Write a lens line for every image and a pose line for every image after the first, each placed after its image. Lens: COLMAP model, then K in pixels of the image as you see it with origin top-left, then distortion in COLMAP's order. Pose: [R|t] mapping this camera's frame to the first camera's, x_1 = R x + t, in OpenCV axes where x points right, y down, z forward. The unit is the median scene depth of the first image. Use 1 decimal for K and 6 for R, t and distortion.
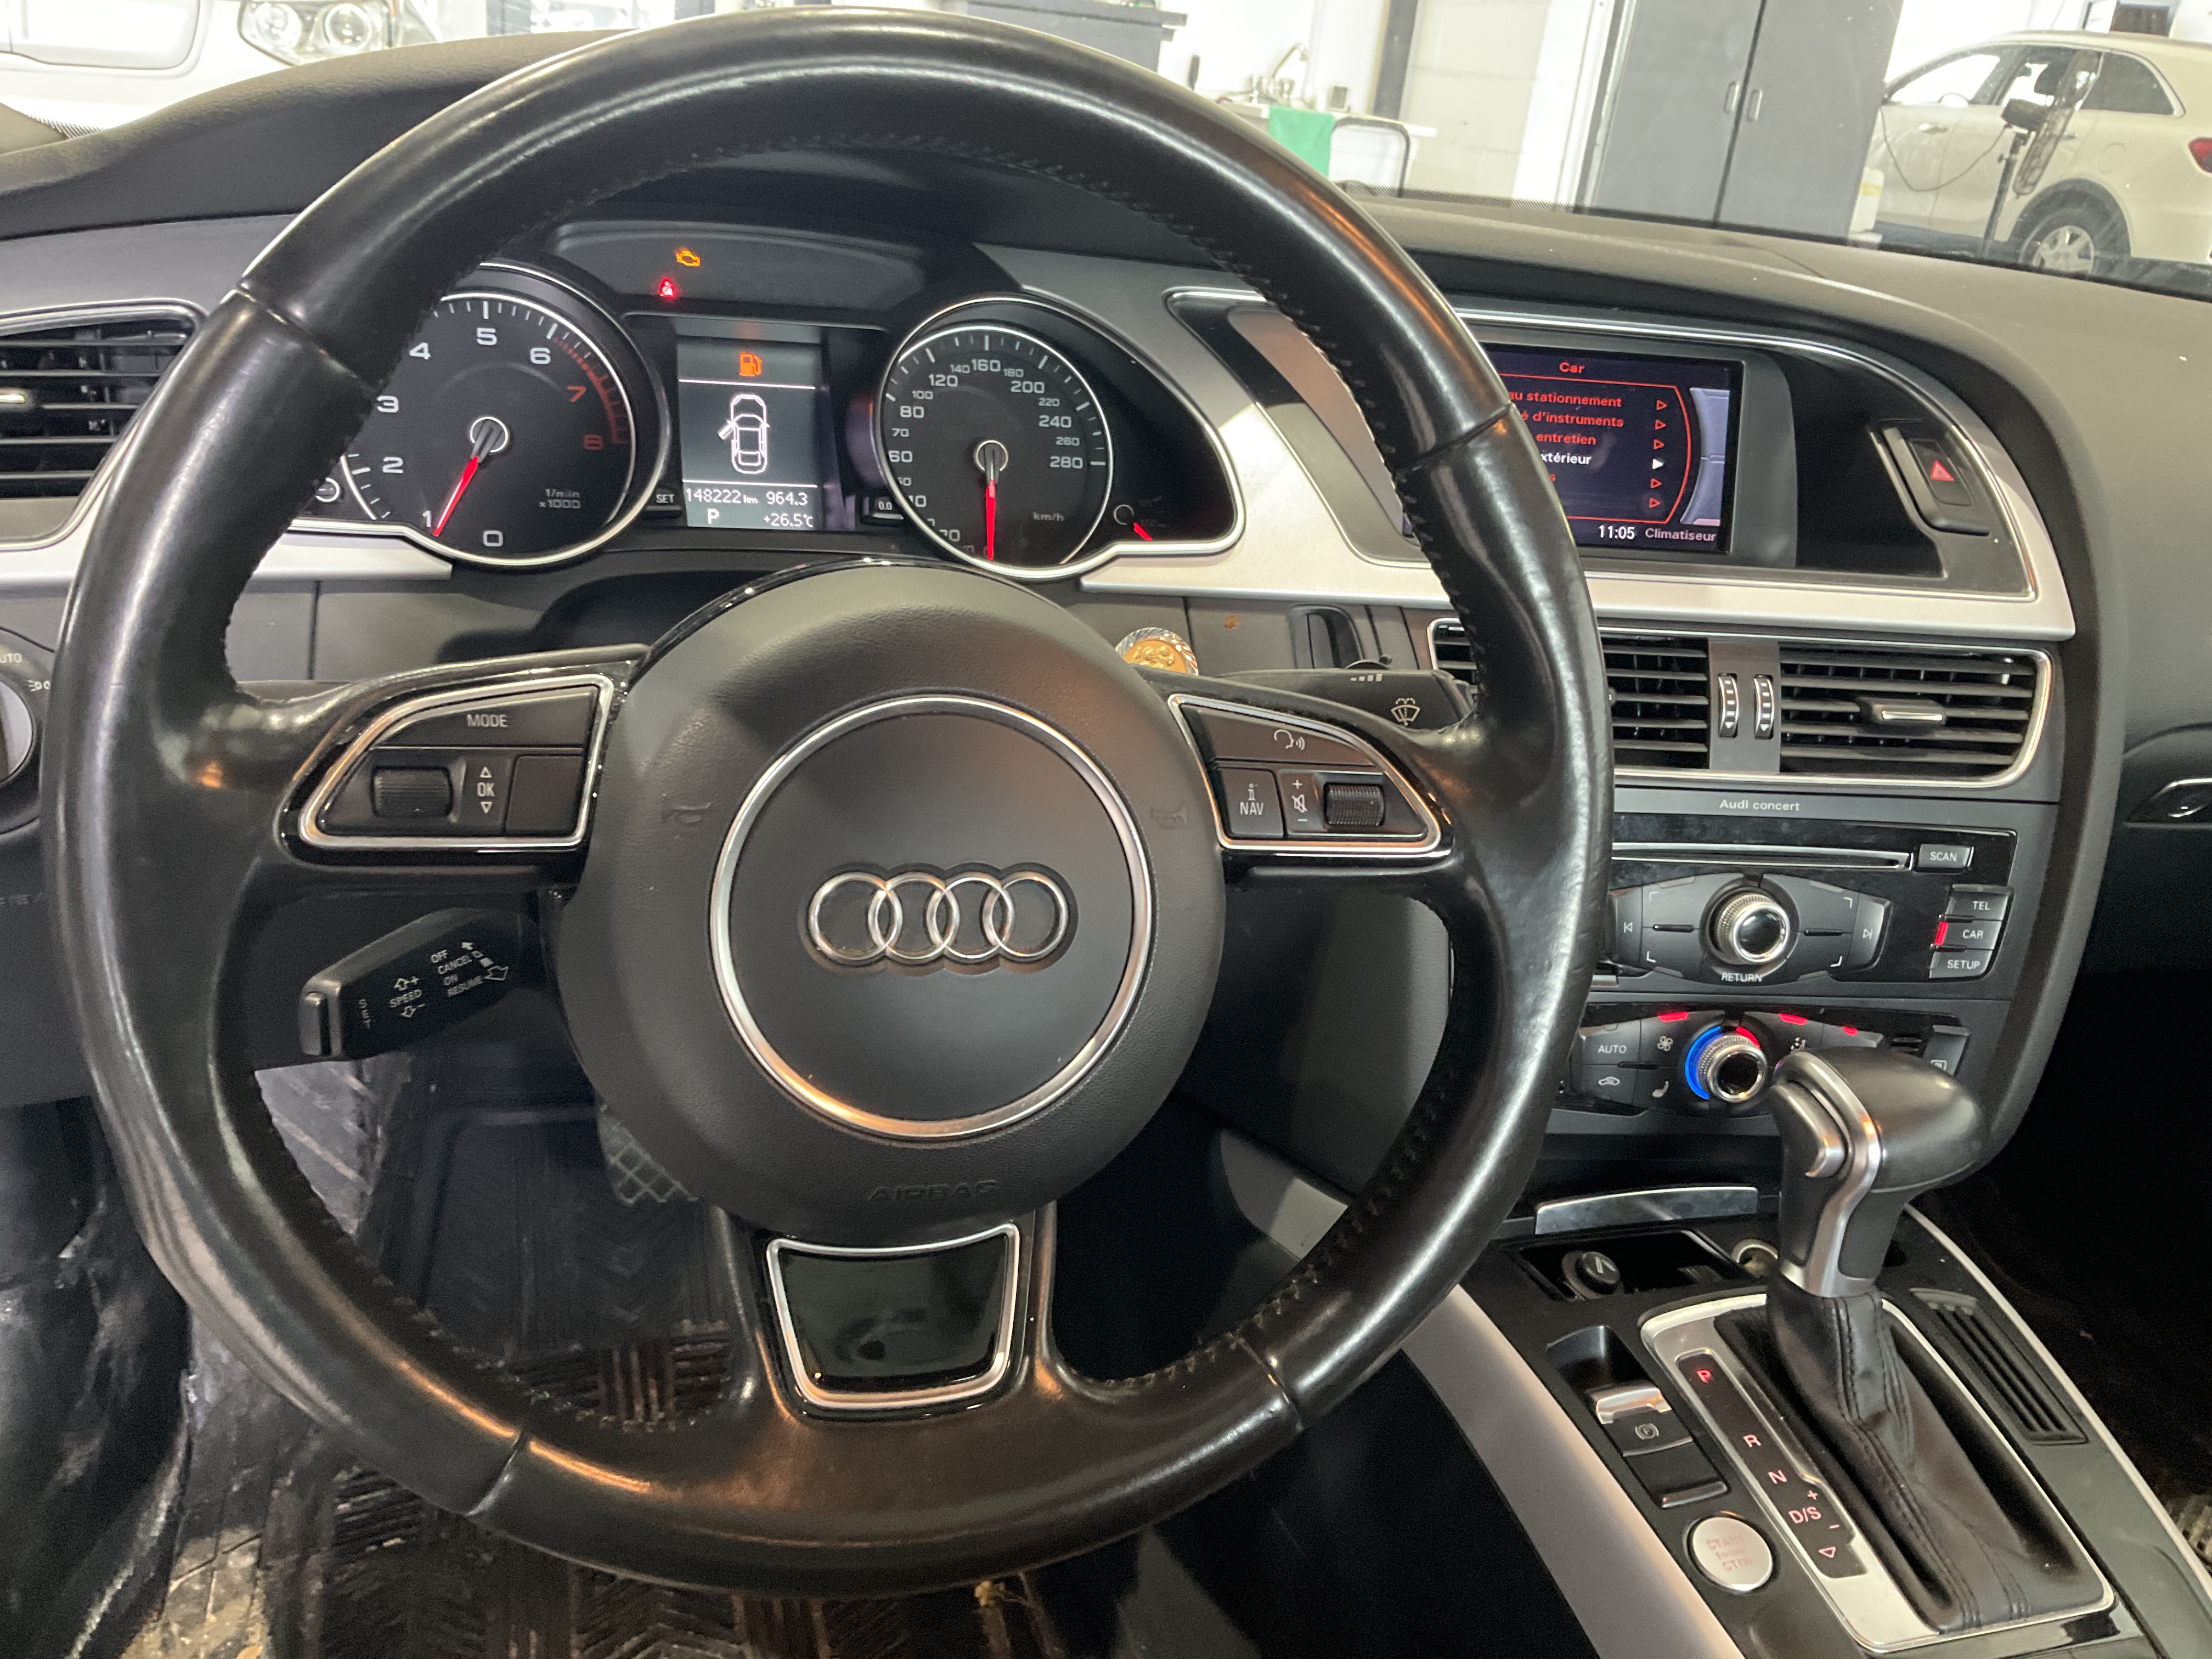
lens RADIAL K [[1895.4, 0, 1116.2], [0, 1895.4, 849.3], [0, 0, 1]] dist [0.052330, -0.047039]
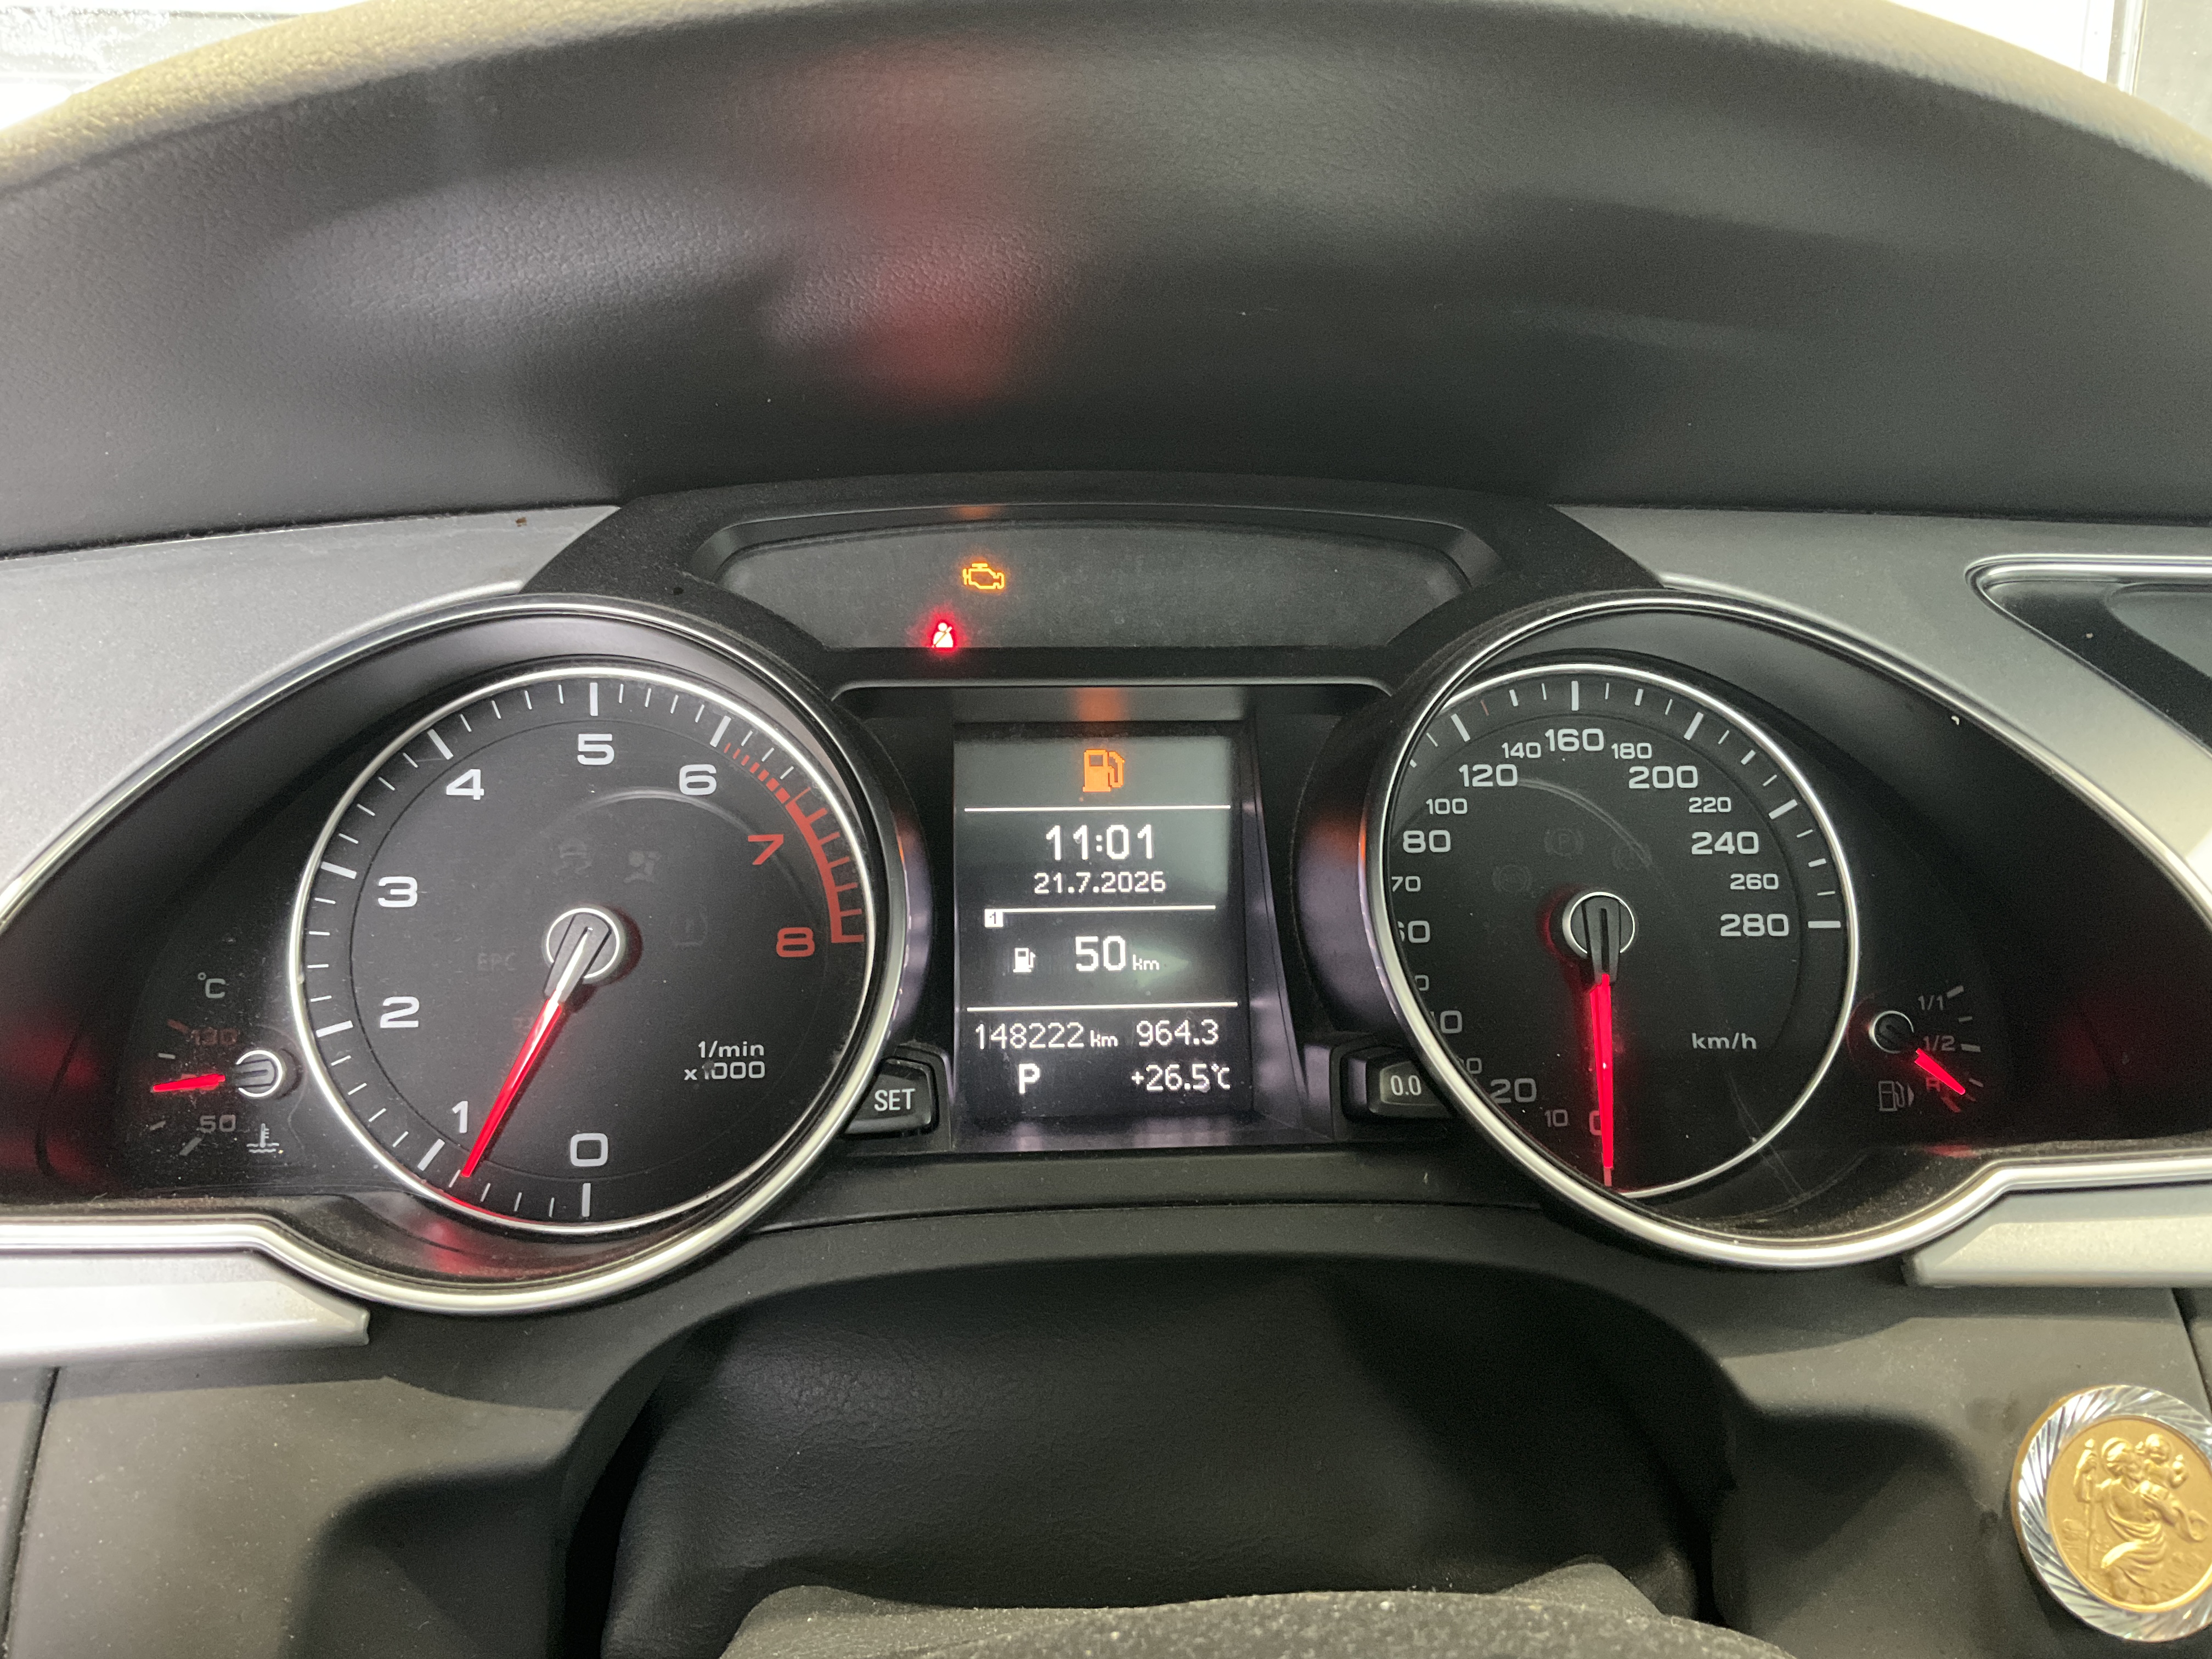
lens RADIAL K [[1895.4, 0, 1099.3], [0, 1895.4, 836.4], [0, 0, 1]] dist [0.052330, -0.047039]
pose [[0.975980, -0.047917, -0.212527, -0.088708], [0.007259, 0.982123, -0.188098, -0.144657], [0.217741, 0.182037, 0.958880, 0.529566]]
